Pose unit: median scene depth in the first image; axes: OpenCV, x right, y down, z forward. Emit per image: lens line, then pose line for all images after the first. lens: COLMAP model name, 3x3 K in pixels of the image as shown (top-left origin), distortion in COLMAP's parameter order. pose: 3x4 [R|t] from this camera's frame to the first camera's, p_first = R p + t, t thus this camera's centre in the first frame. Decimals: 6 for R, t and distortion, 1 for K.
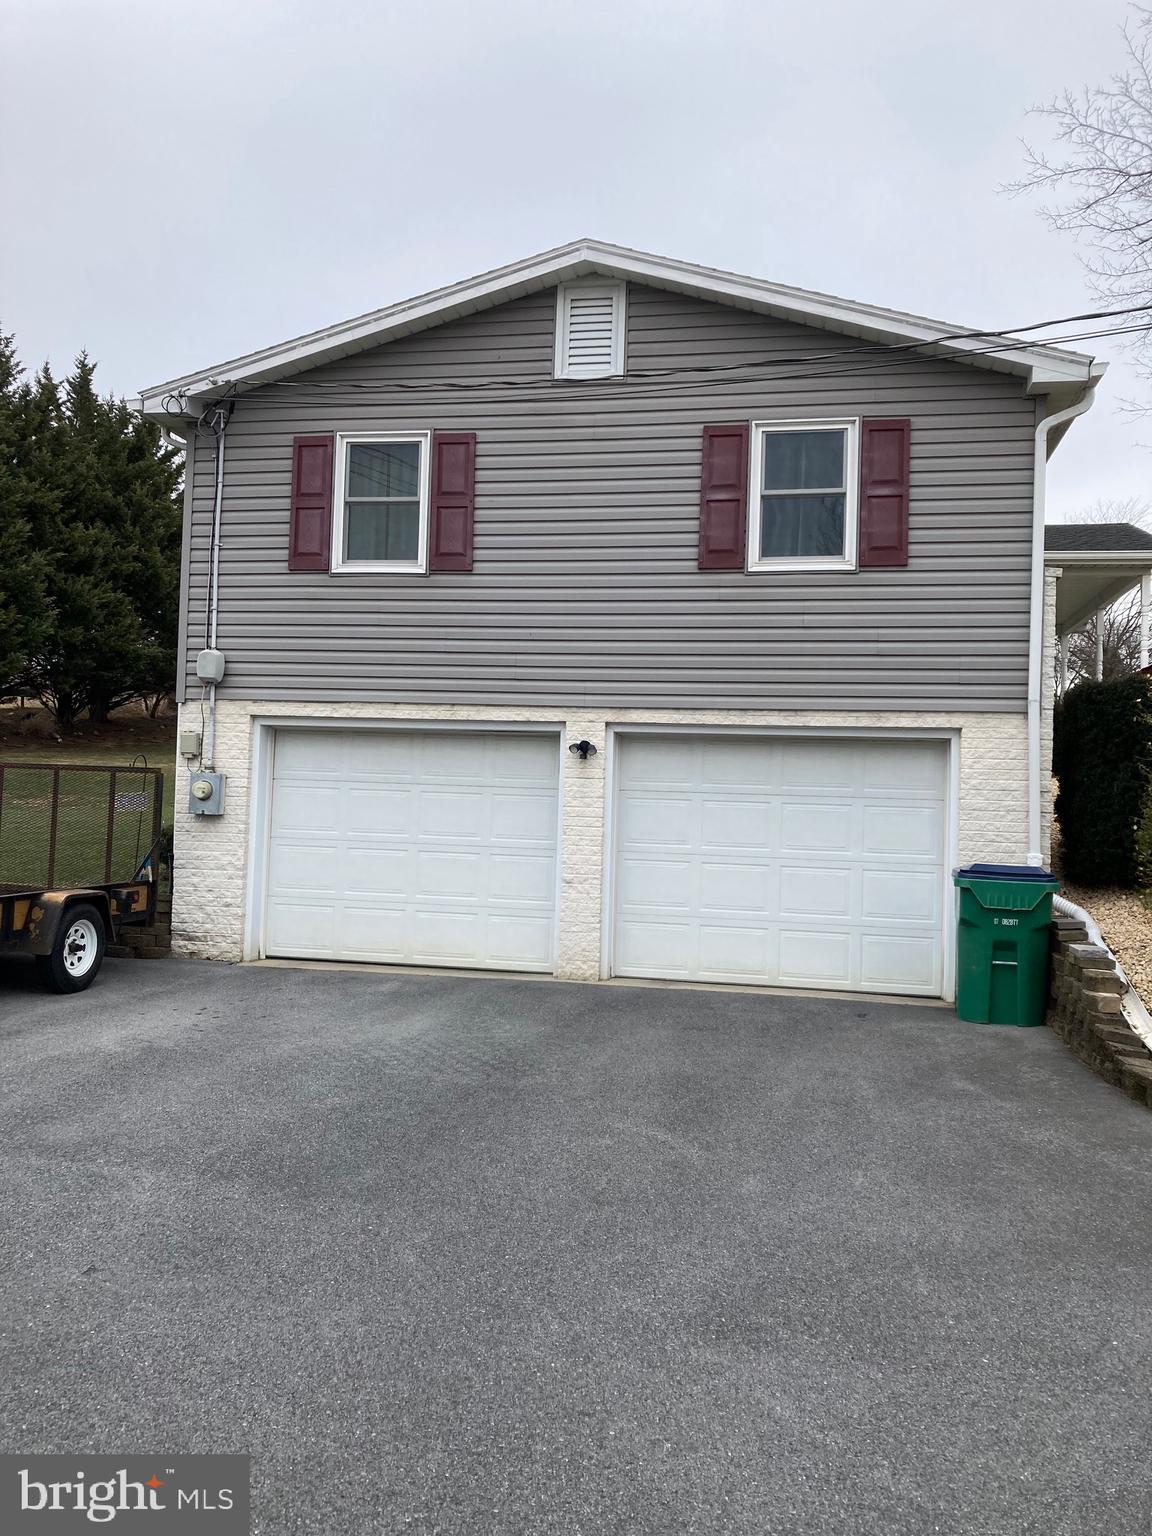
lens RADIAL K [[1236.8, 0, 578.0], [0, 1236.8, 764.2], [0, 0, 1]] dist [0.033103, -0.010605]
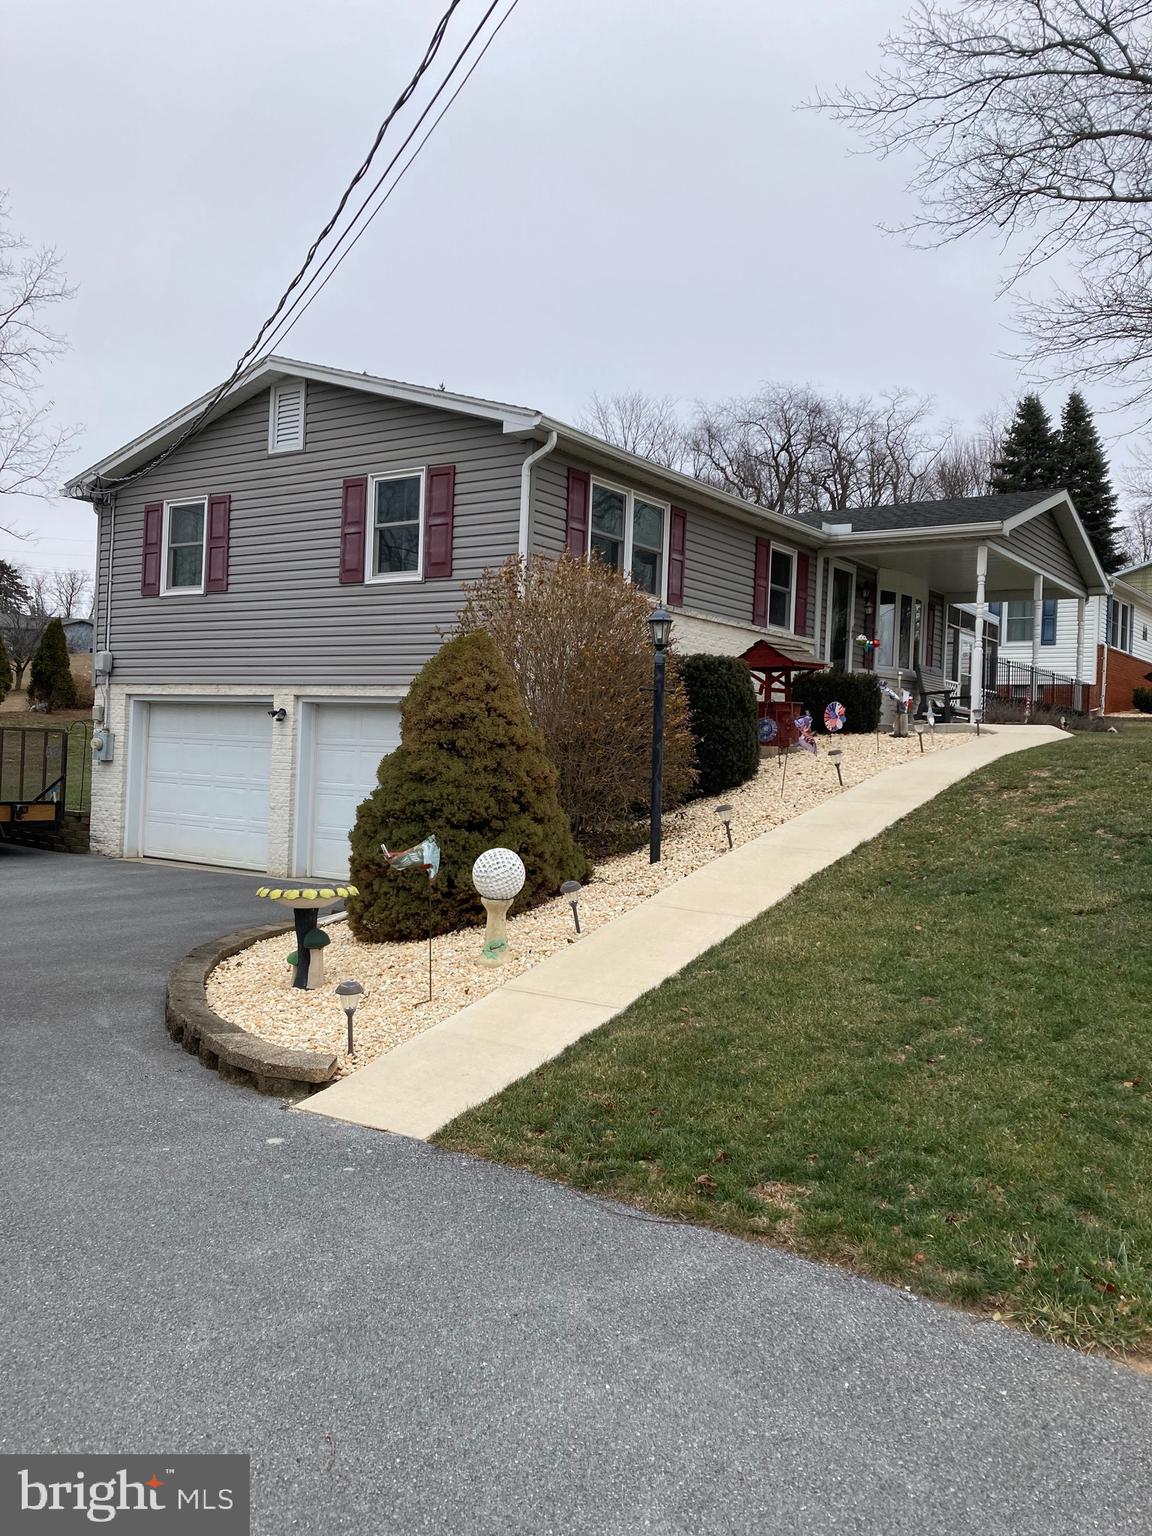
lens RADIAL K [[1236.8, 0, 571.1], [0, 1236.8, 769.6], [0, 0, 1]] dist [0.033103, -0.010605]
pose [[0.916918, 0.010627, -0.398934, 0.866102], [-0.003163, 0.999808, 0.019364, 0.022069], [0.399063, -0.016493, 0.916775, -0.167782]]
